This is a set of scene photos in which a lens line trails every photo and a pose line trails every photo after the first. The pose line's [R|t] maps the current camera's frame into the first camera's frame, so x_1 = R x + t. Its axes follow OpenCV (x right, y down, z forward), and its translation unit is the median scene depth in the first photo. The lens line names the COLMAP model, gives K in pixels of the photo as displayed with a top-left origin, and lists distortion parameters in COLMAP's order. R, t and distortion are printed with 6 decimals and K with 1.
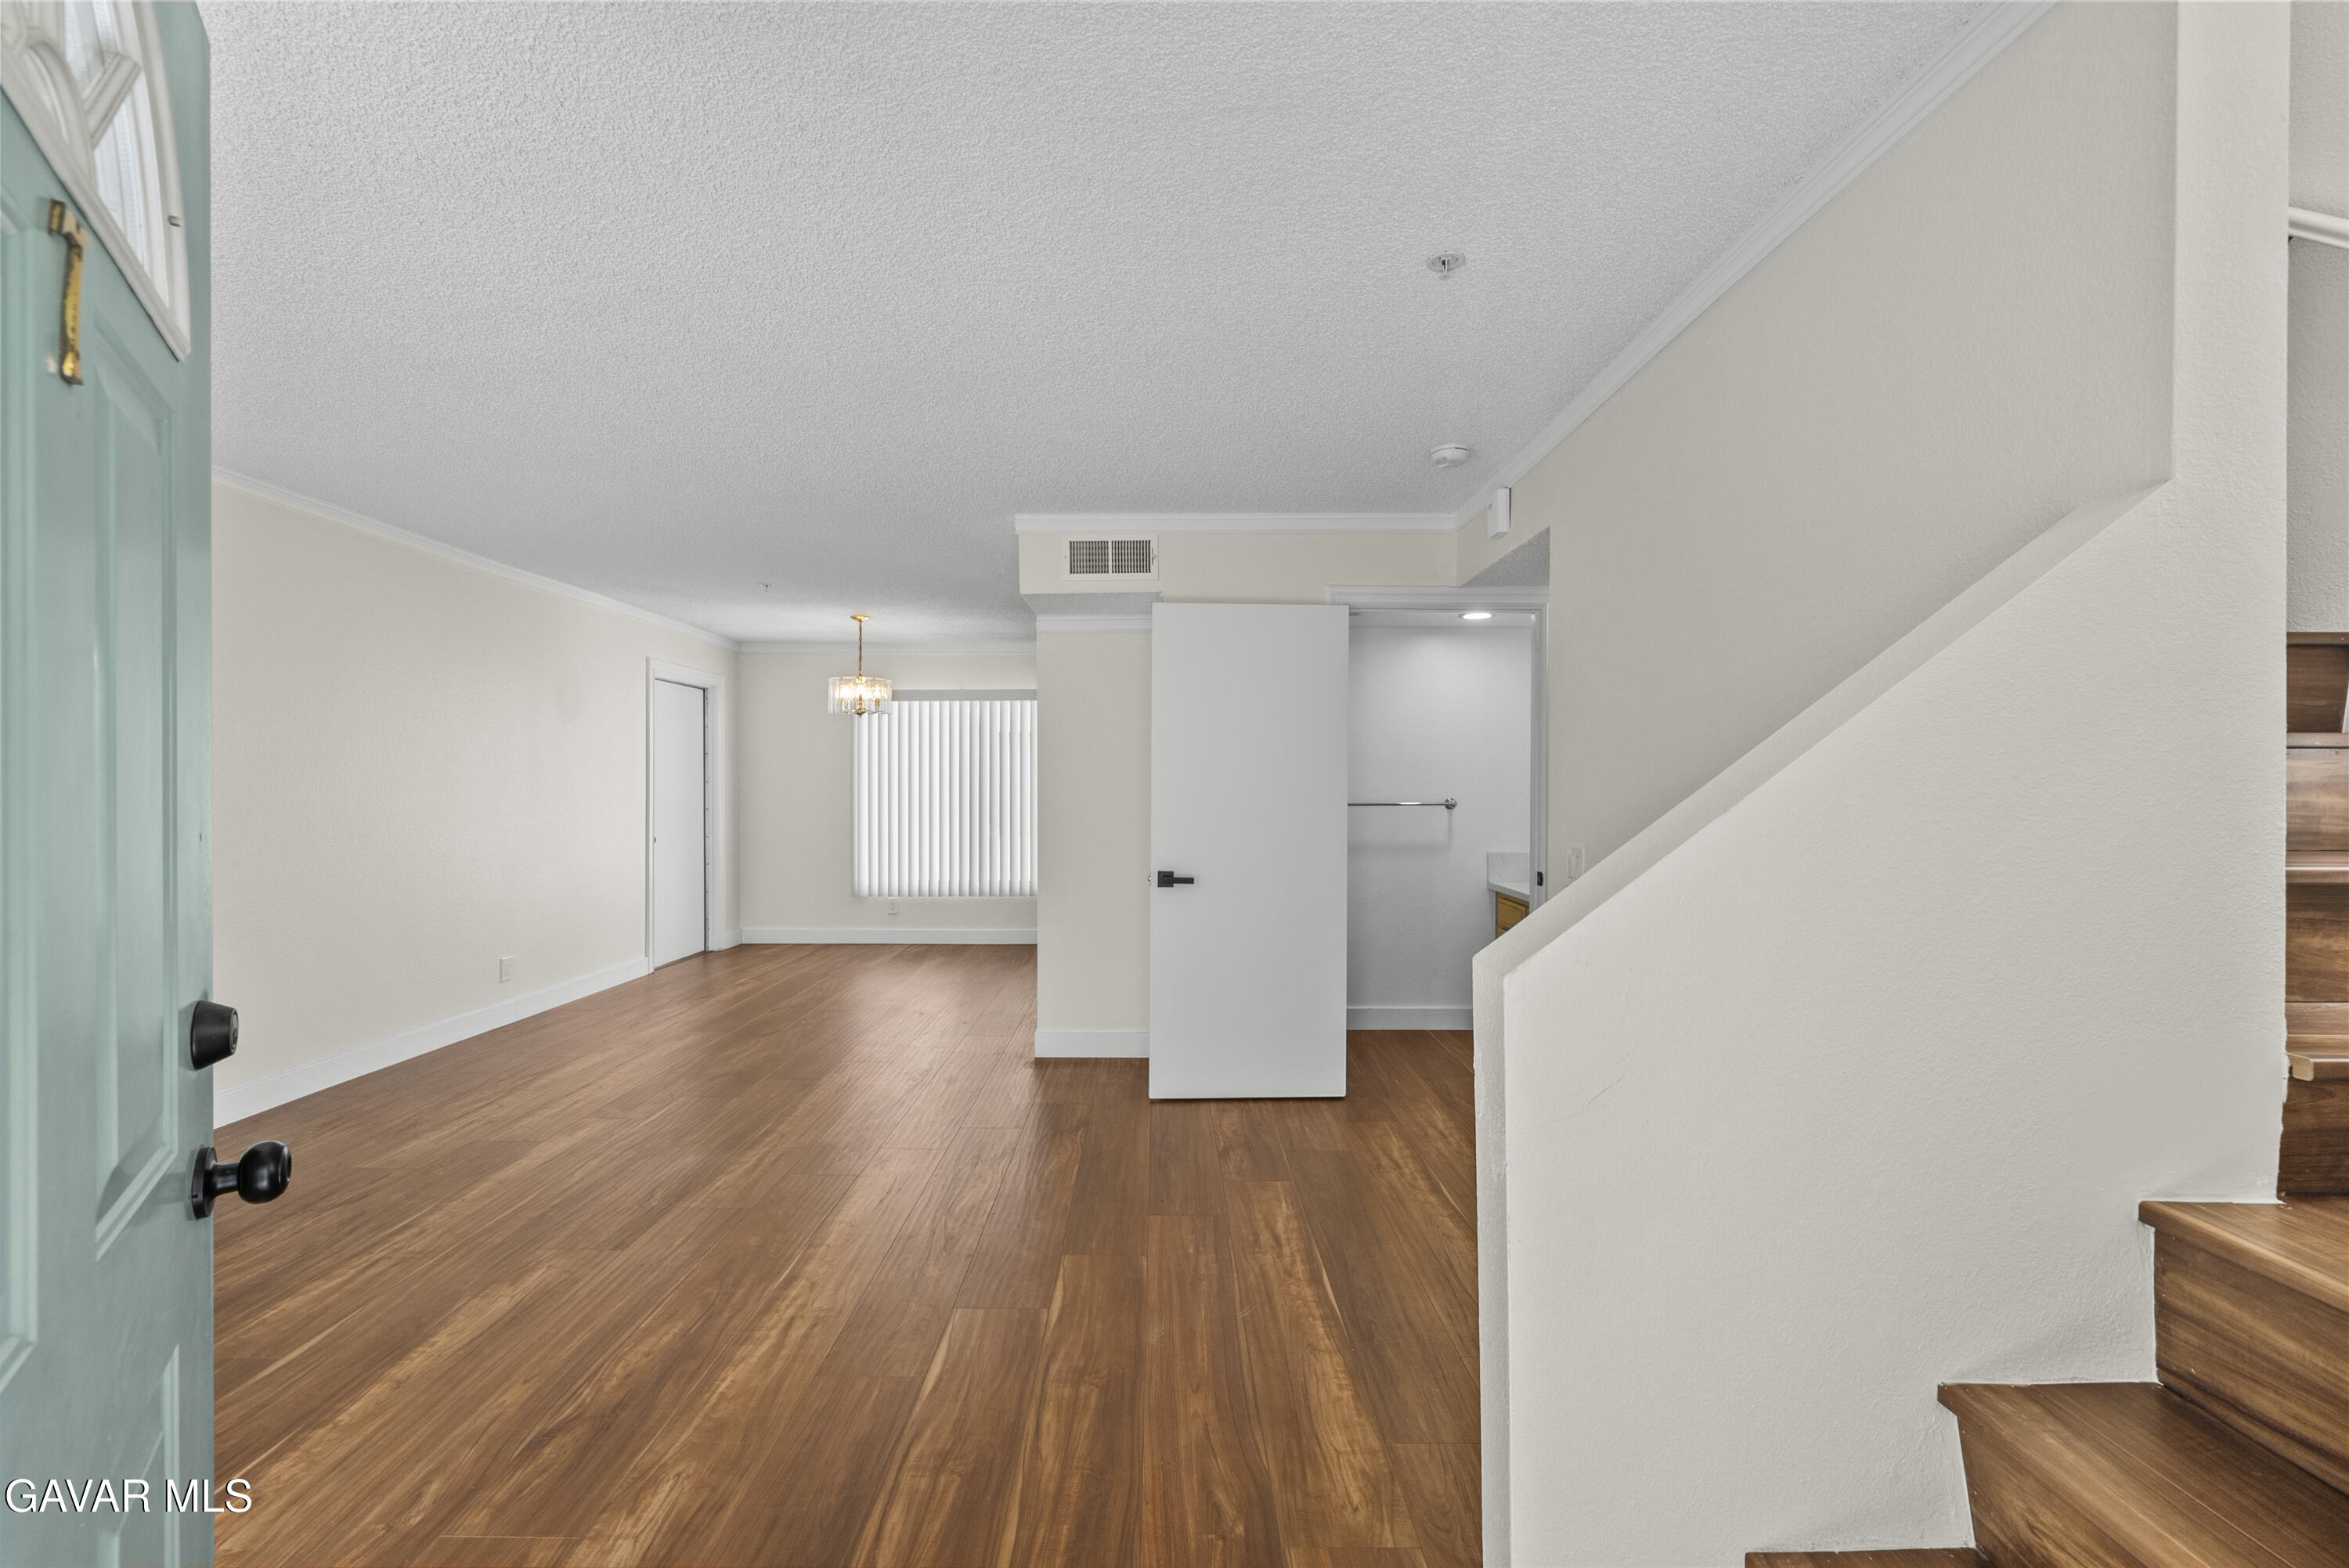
lens RADIAL K [[960.2, 0, 1168.8], [0, 960.2, 787.4], [0, 0, 1]] dist [-0.000976, 0.000234]
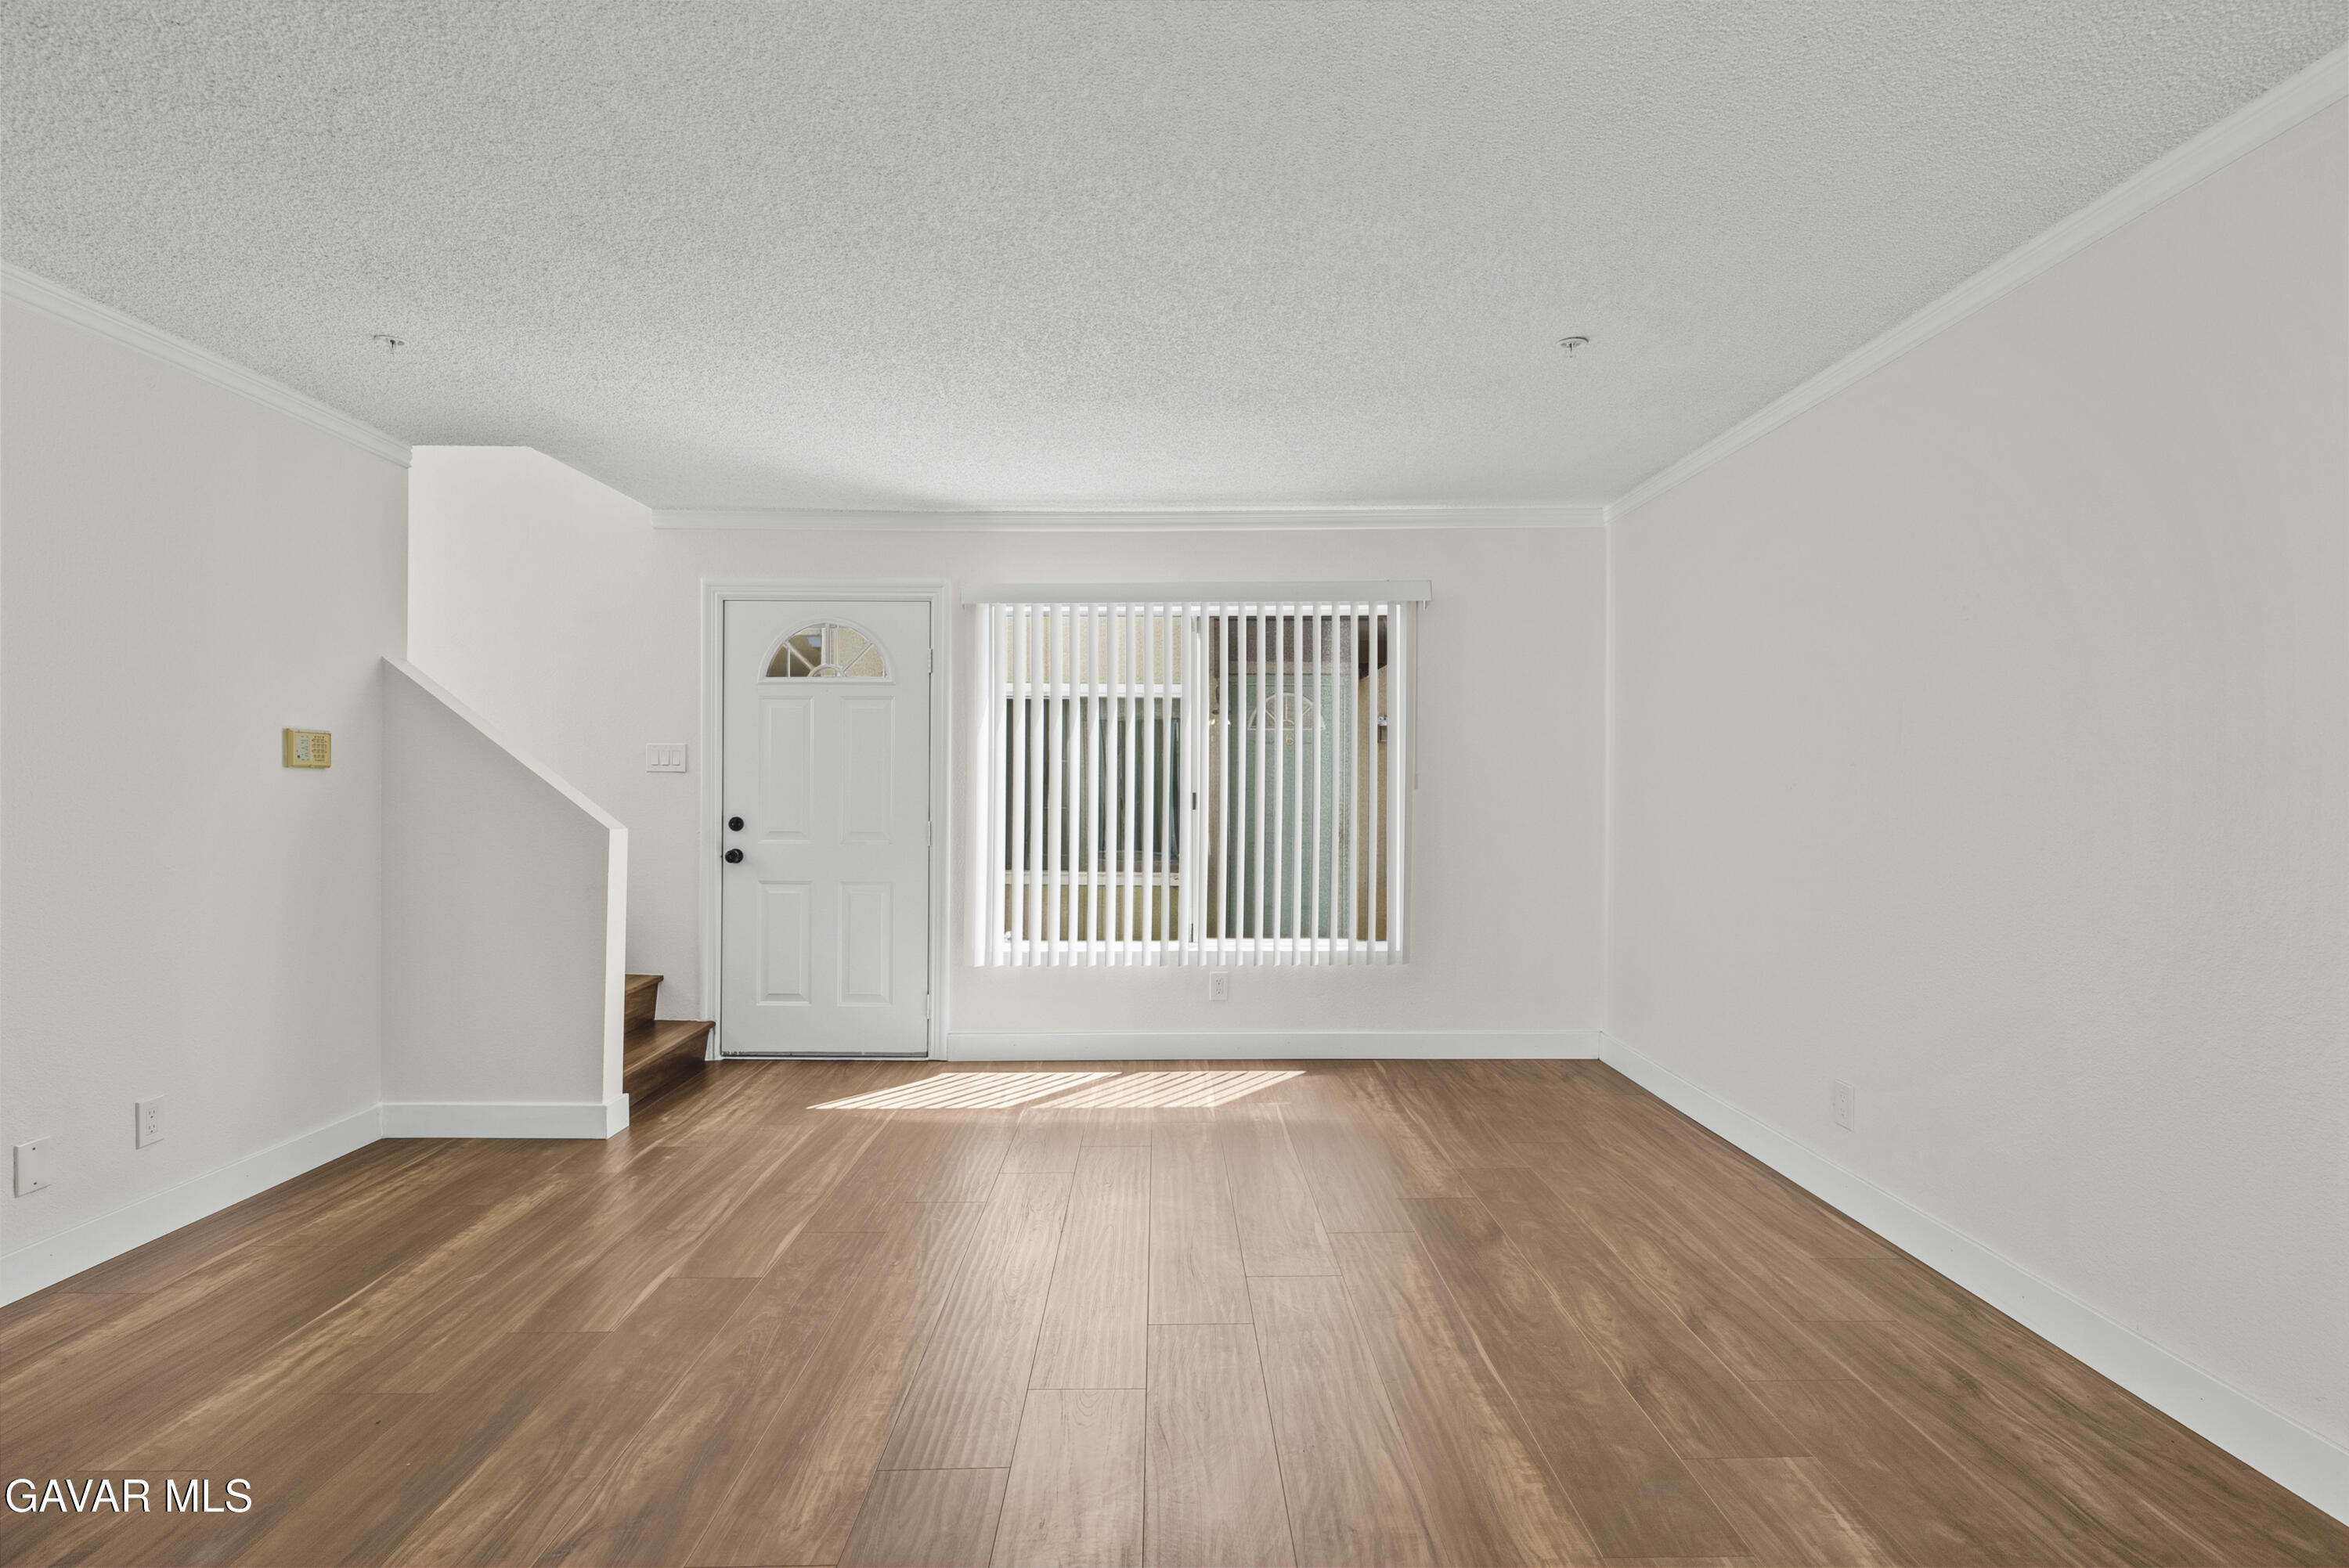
lens RADIAL K [[1115.0, 0, 1170.1], [0, 1115.0, 786.0], [0, 0, 1]] dist [0.002217, 0.000400]
pose [[-0.999958, -0.009177, 0.000116, -0.391277], [-0.009177, 0.999957, 0.001532, 0.012064], [-0.000130, 0.001531, -0.999999, 1.311916]]
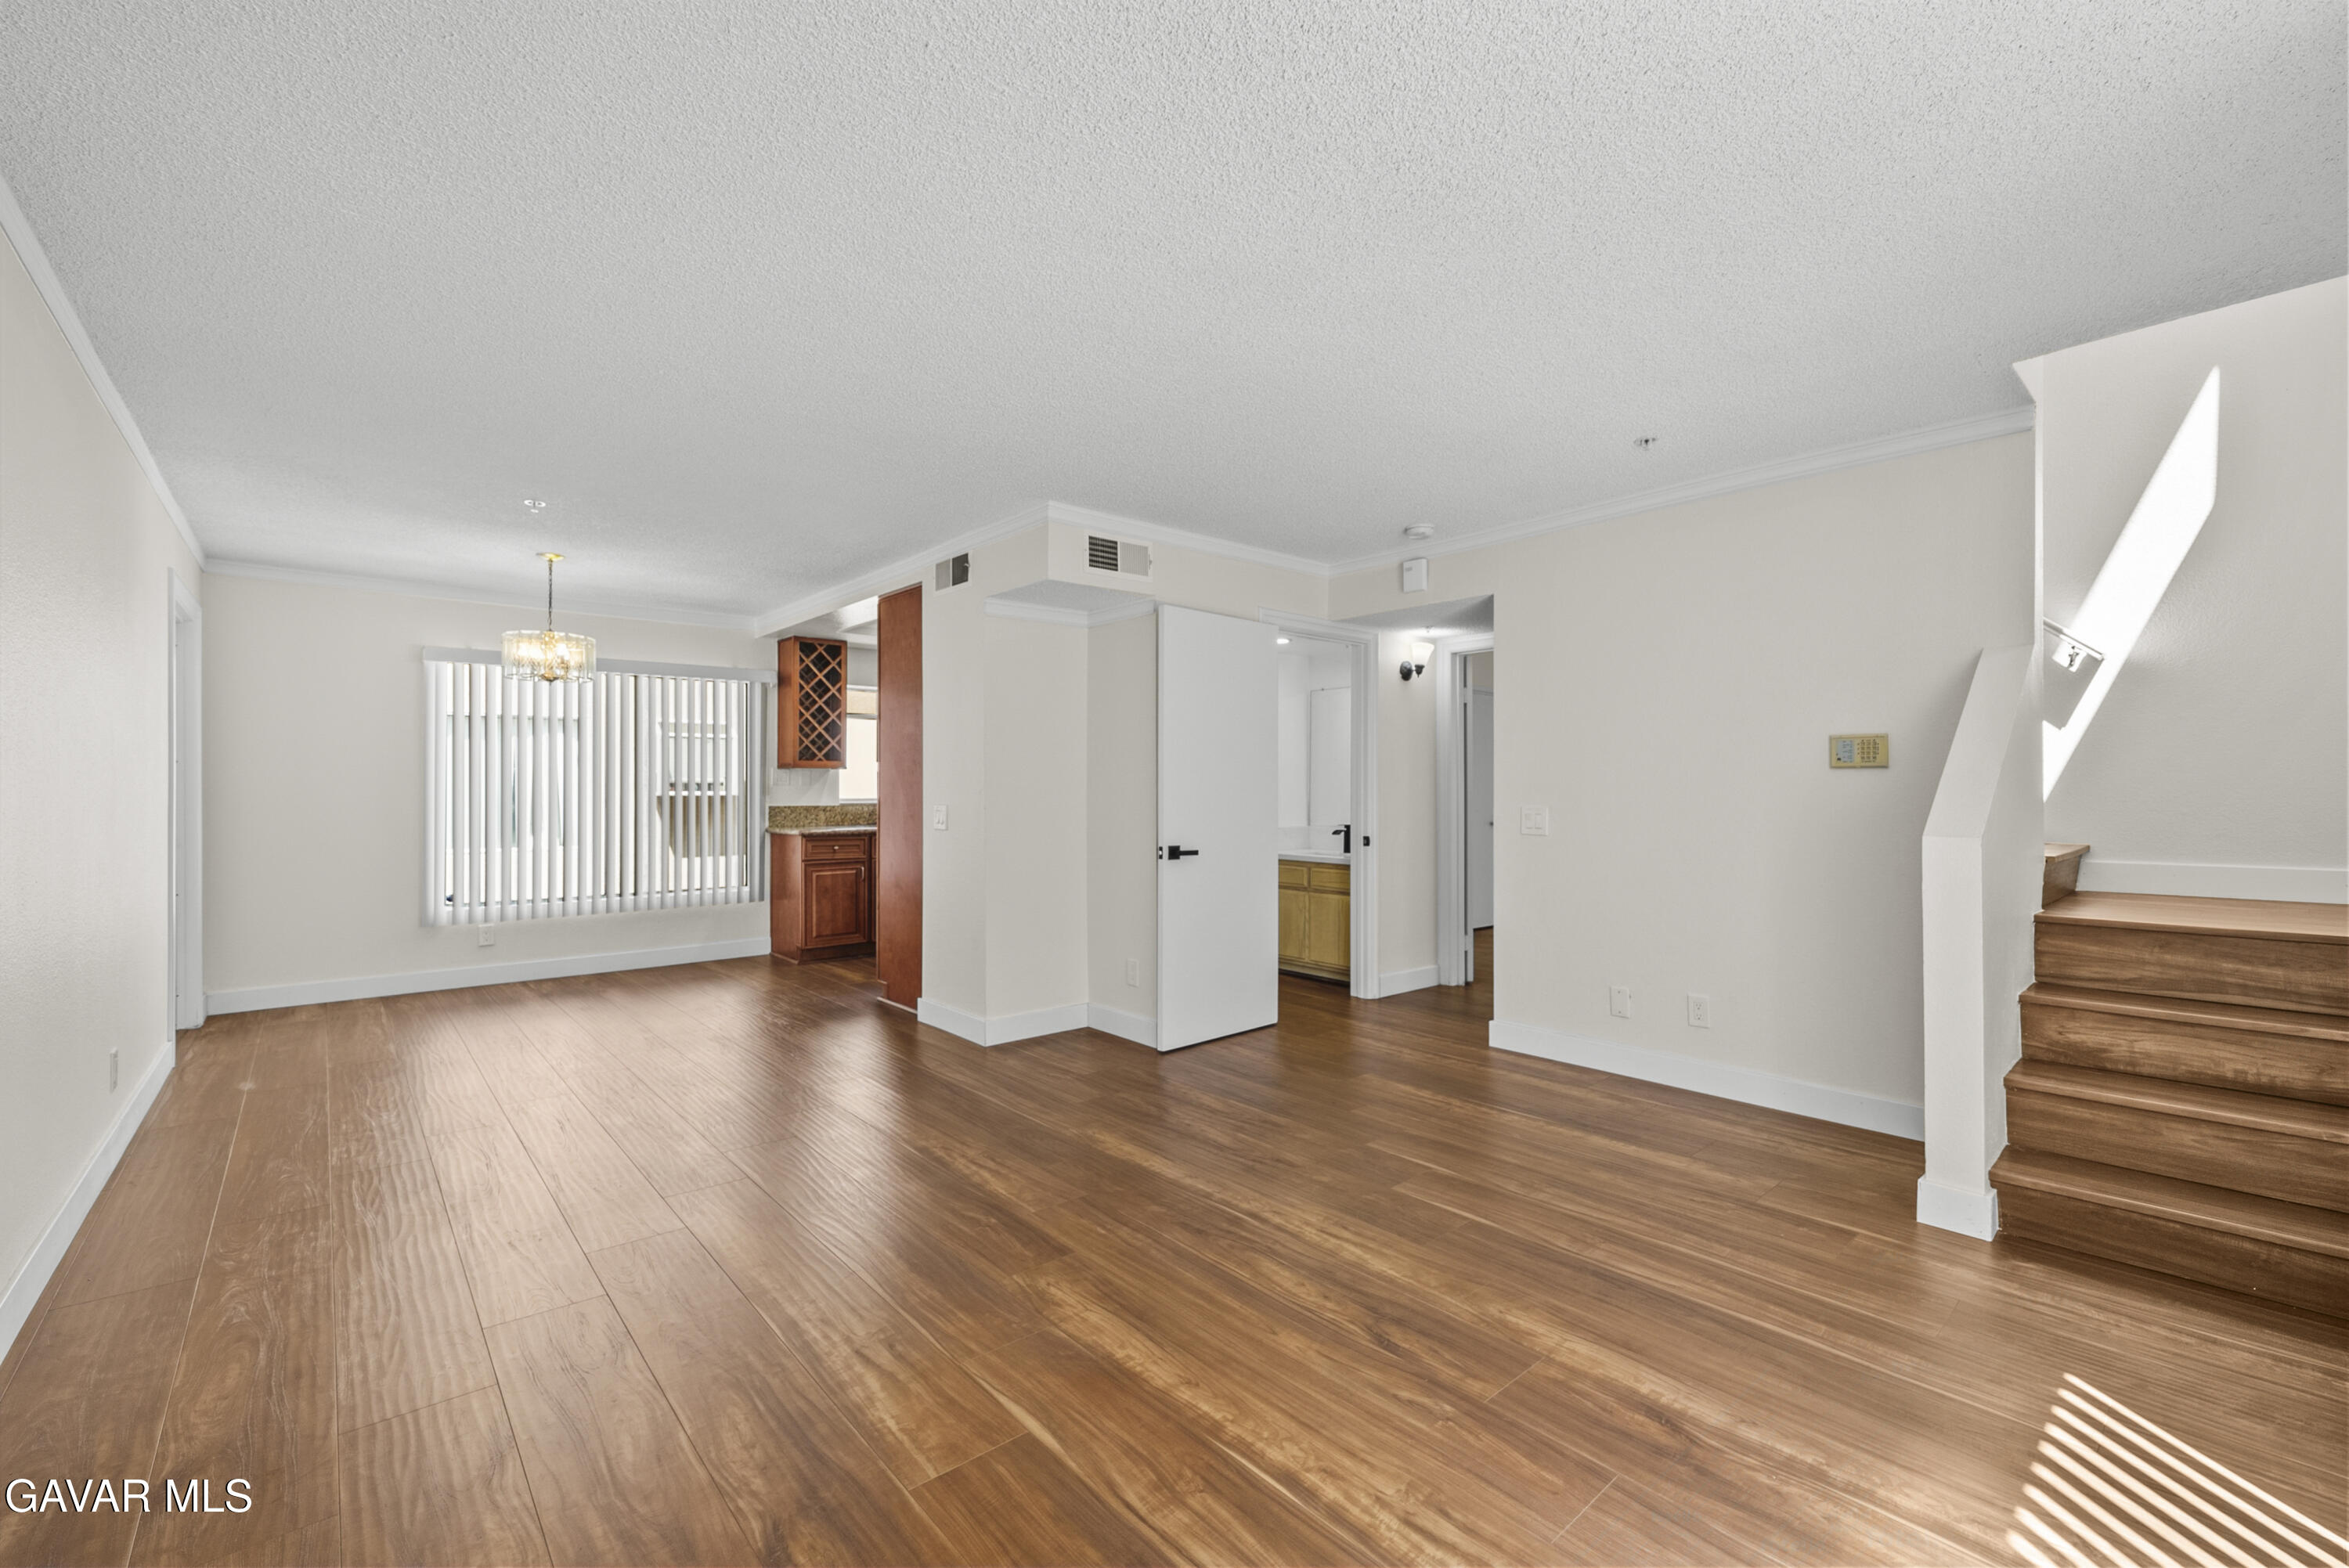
lens RADIAL K [[960.2, 0, 1154.4], [0, 960.2, 785.7], [0, 0, 1]] dist [-0.000976, 0.000234]
pose [[0.761828, 0.000248, 0.647780, -0.747952], [0.003470, 0.999984, -0.004463, 0.022343], [-0.647771, 0.005647, 0.761814, 0.159449]]
